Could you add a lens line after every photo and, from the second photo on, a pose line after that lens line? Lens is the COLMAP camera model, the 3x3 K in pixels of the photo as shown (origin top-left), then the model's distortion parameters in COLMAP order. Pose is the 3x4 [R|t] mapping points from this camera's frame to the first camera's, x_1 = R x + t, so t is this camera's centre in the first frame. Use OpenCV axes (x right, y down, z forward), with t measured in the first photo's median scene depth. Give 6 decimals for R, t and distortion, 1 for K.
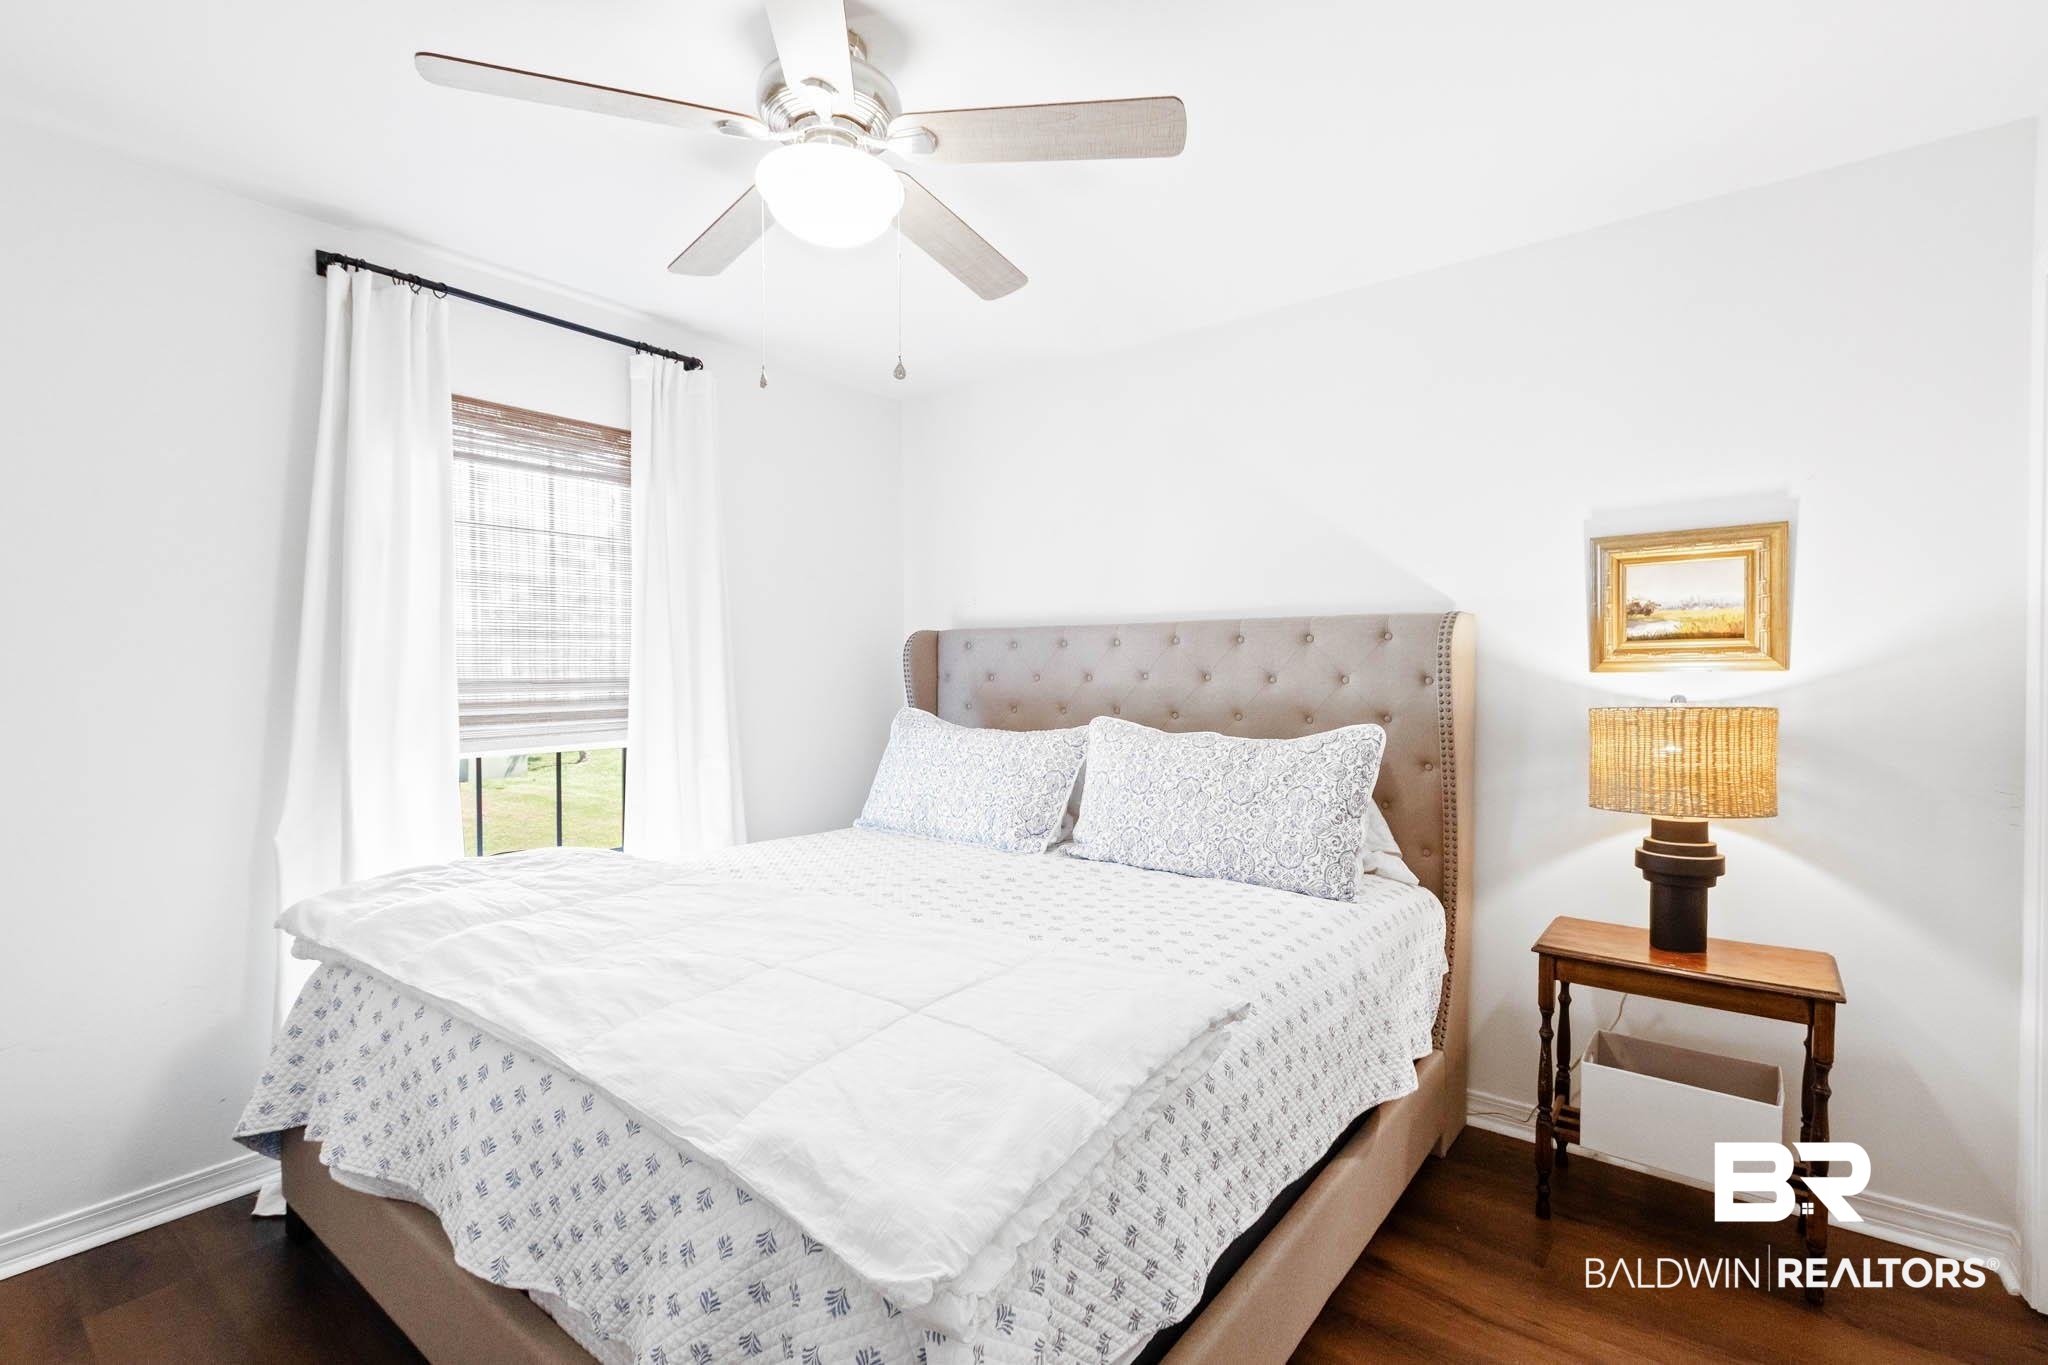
lens RADIAL K [[941.4, 0, 1023.4], [0, 941.4, 671.7], [0, 0, 1]] dist [0.002285, 0.000082]
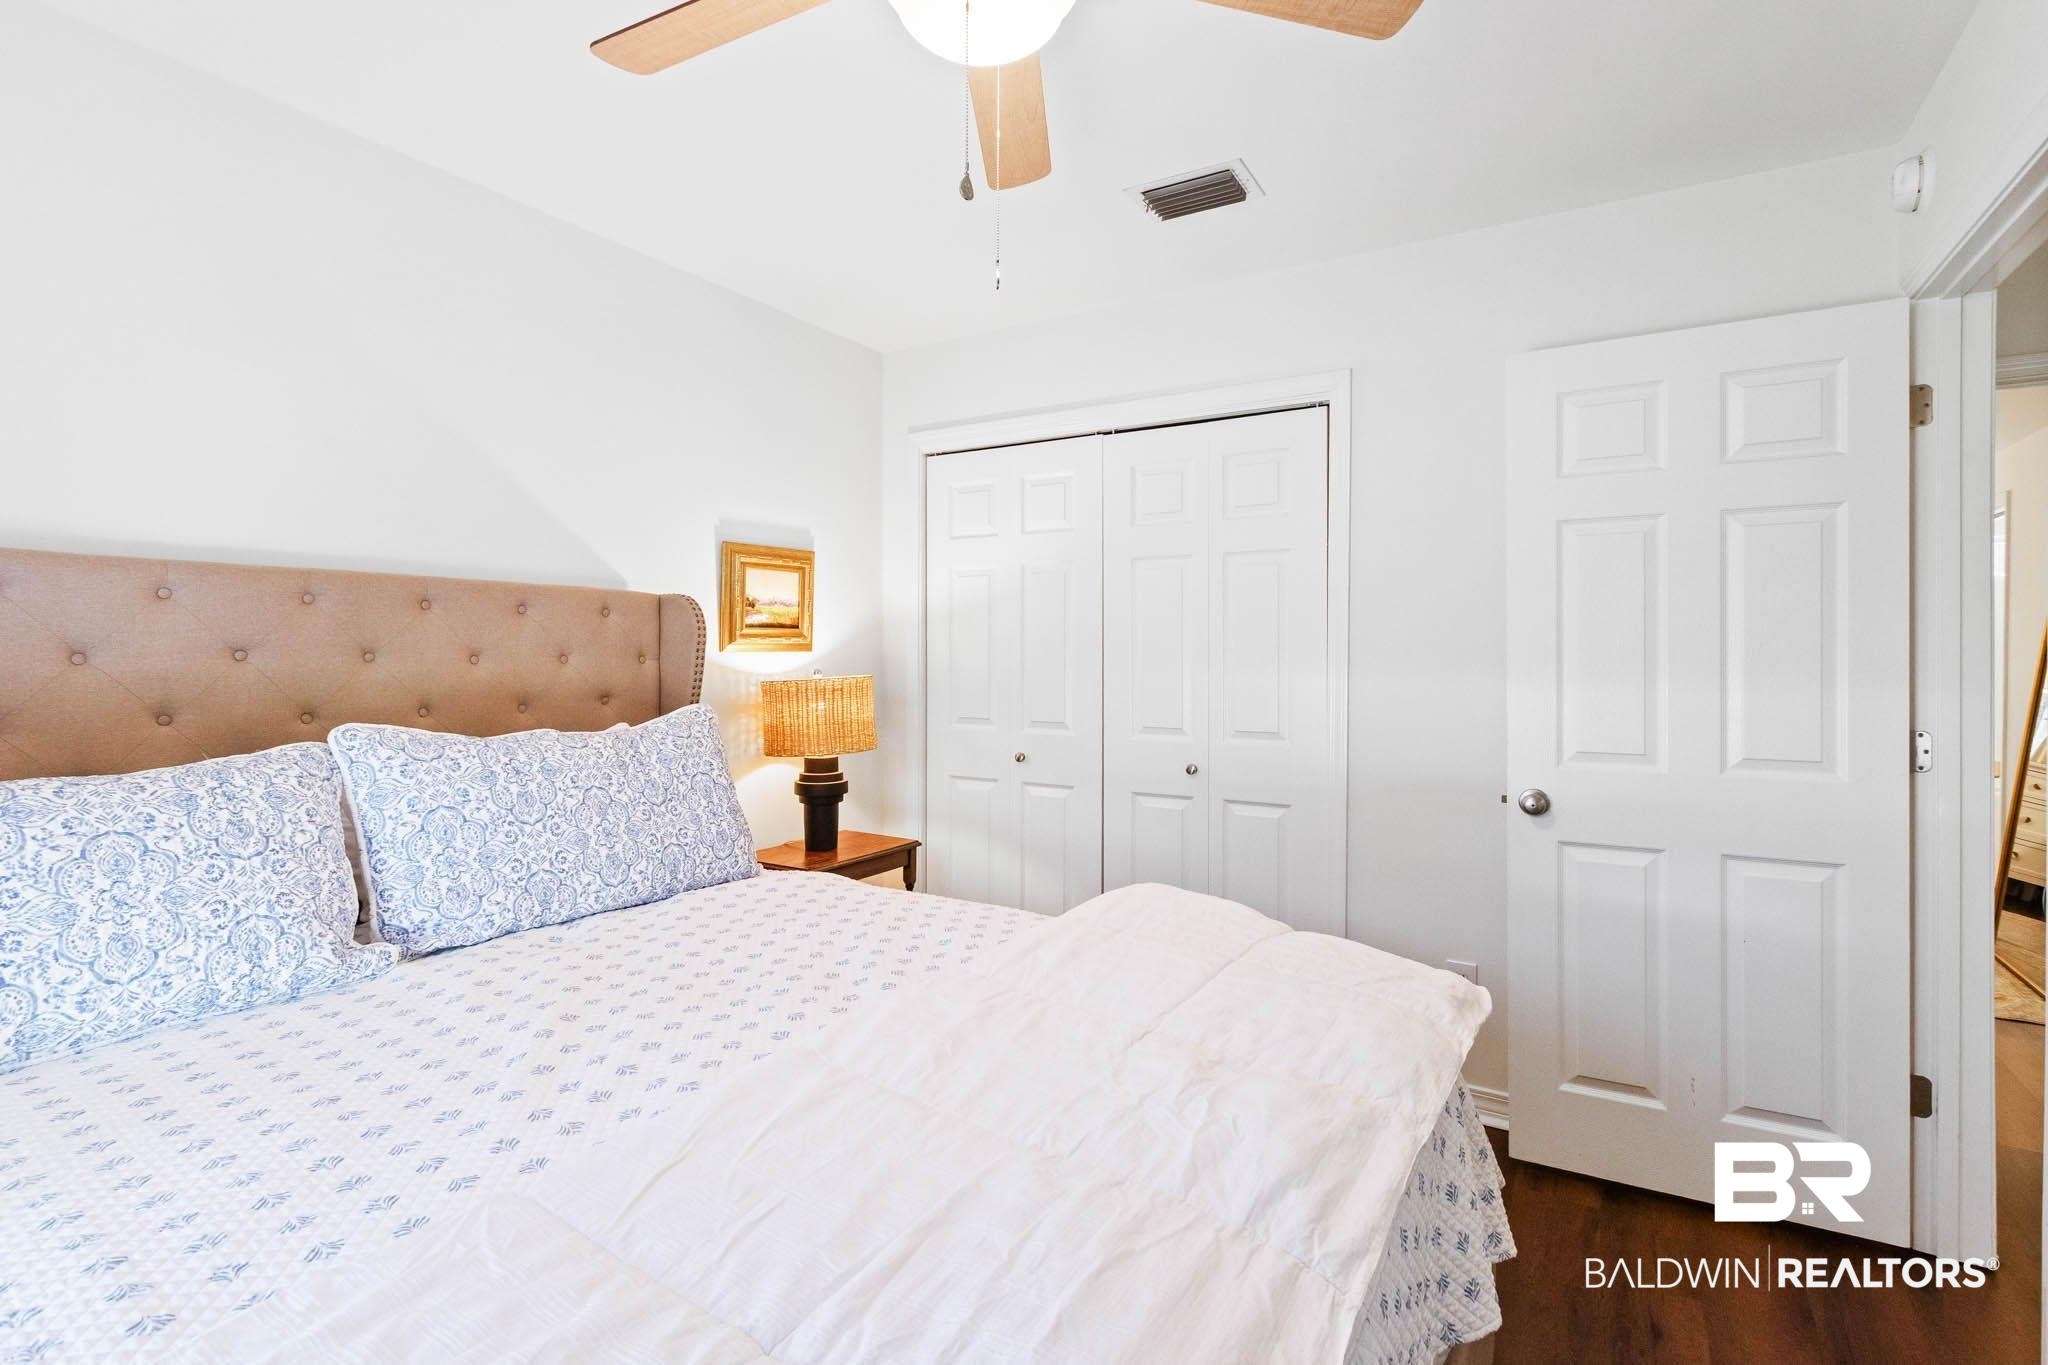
lens RADIAL K [[999.8, 0, 1021.3], [0, 999.8, 669.2], [0, 0, 1]] dist [0.023759, 0.000018]
pose [[-0.140445, -0.008774, 0.990050, -0.743900], [-0.000936, 0.999961, 0.008729, 0.010868], [-0.990088, 0.000300, -0.140448, 0.843428]]
